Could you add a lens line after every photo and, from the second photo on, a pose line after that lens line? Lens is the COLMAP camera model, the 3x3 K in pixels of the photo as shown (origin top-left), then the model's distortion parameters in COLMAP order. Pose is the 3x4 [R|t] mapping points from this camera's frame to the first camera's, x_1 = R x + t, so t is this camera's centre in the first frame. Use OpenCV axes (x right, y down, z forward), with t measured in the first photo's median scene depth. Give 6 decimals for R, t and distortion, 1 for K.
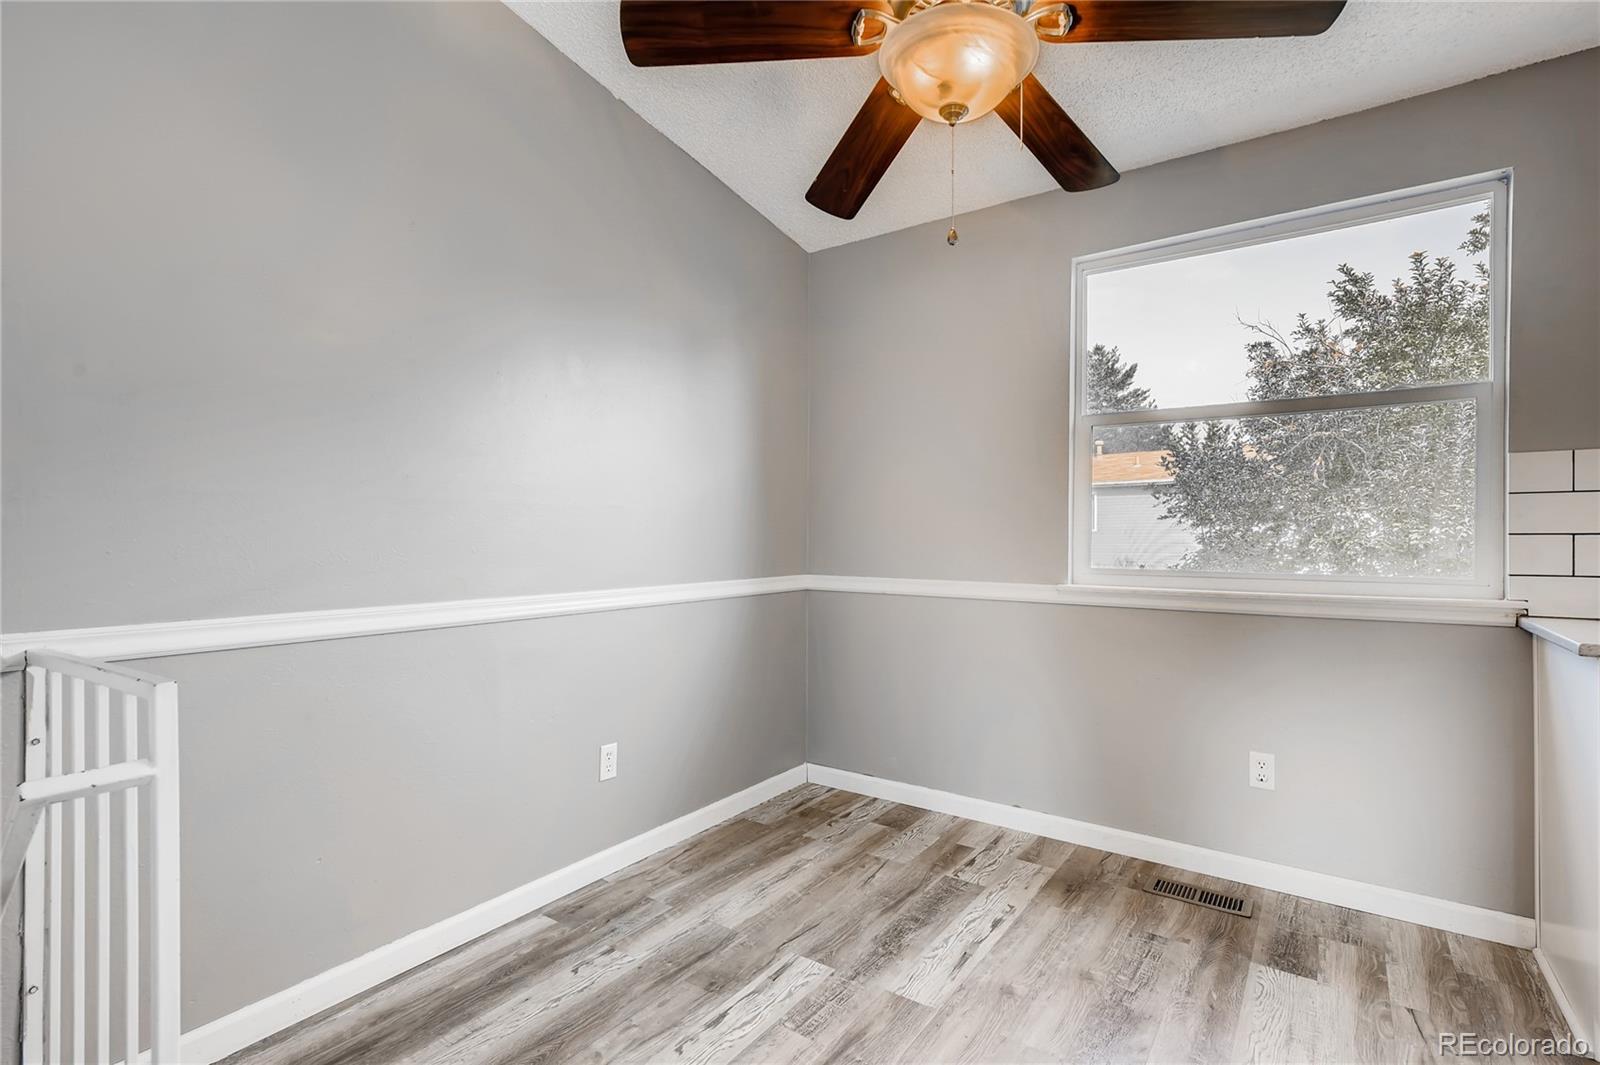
lens RADIAL K [[769.2, 0, 802.1], [0, 769.2, 539.2], [0, 0, 1]] dist [0.010549, -0.000304]
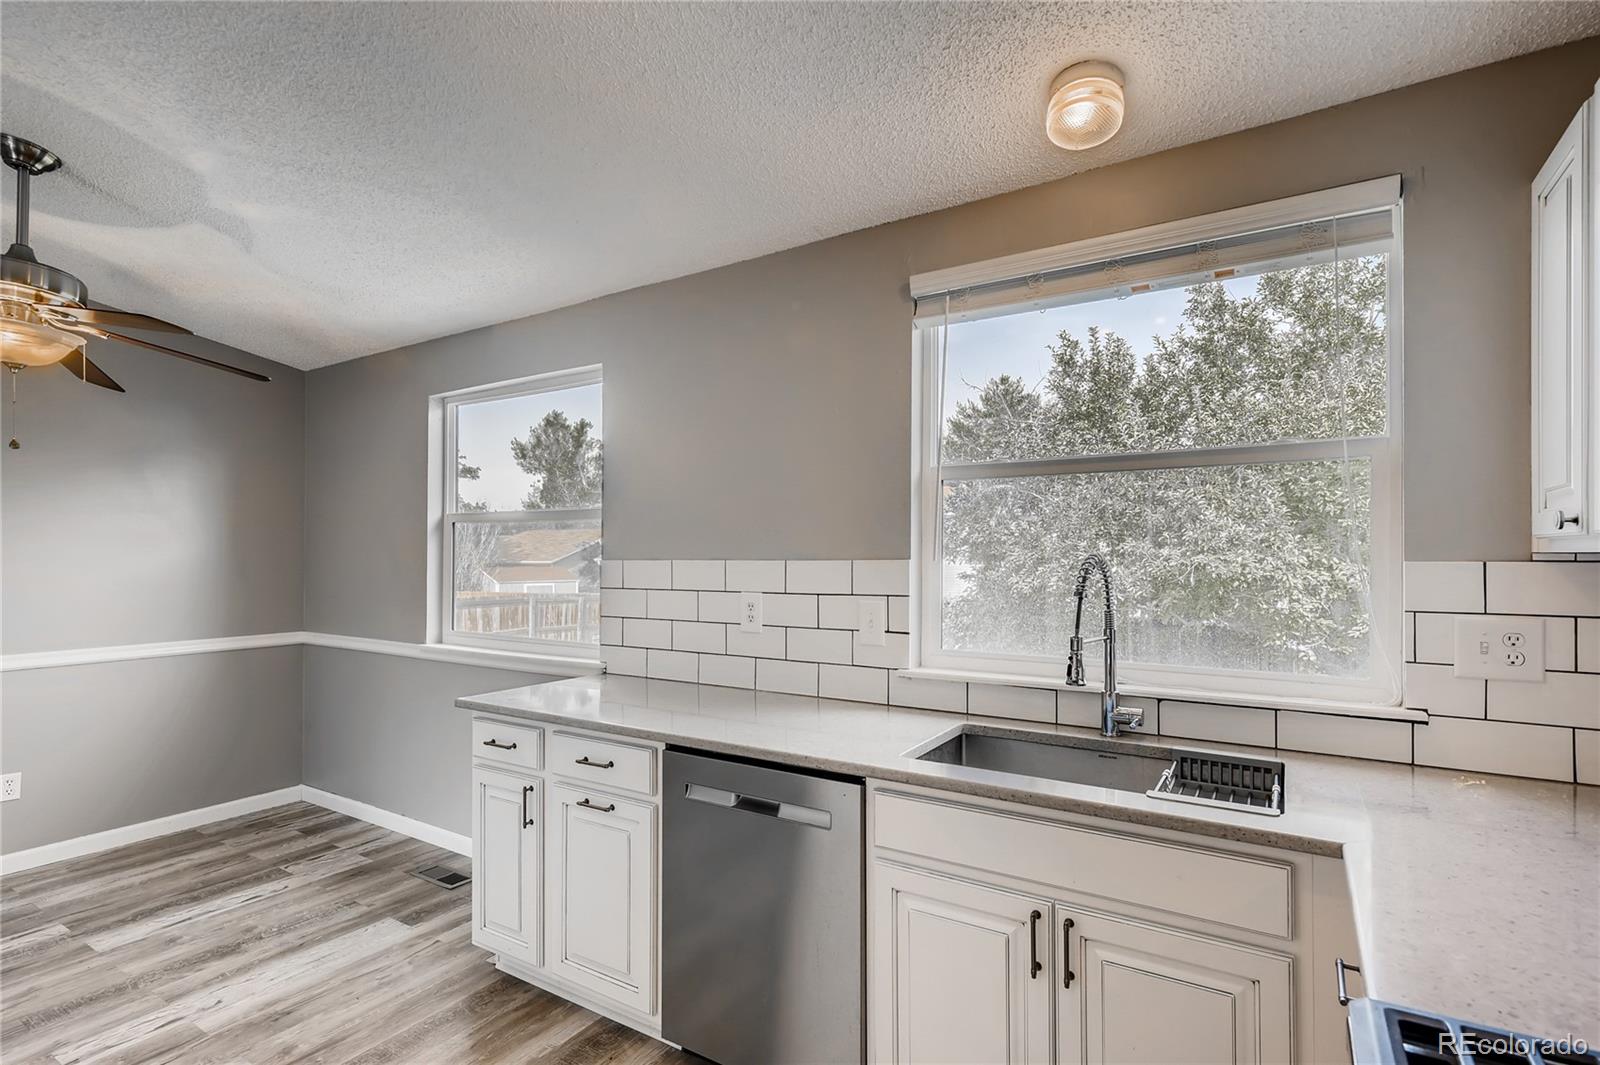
lens RADIAL K [[769.2, 0, 797.1], [0, 769.2, 548.4], [0, 0, 1]] dist [0.010549, -0.000304]
pose [[0.998780, -0.001597, 0.049357, 1.010604], [0.002297, 0.999898, -0.014123, -0.093010], [-0.049329, 0.014219, 0.998681, -0.384577]]
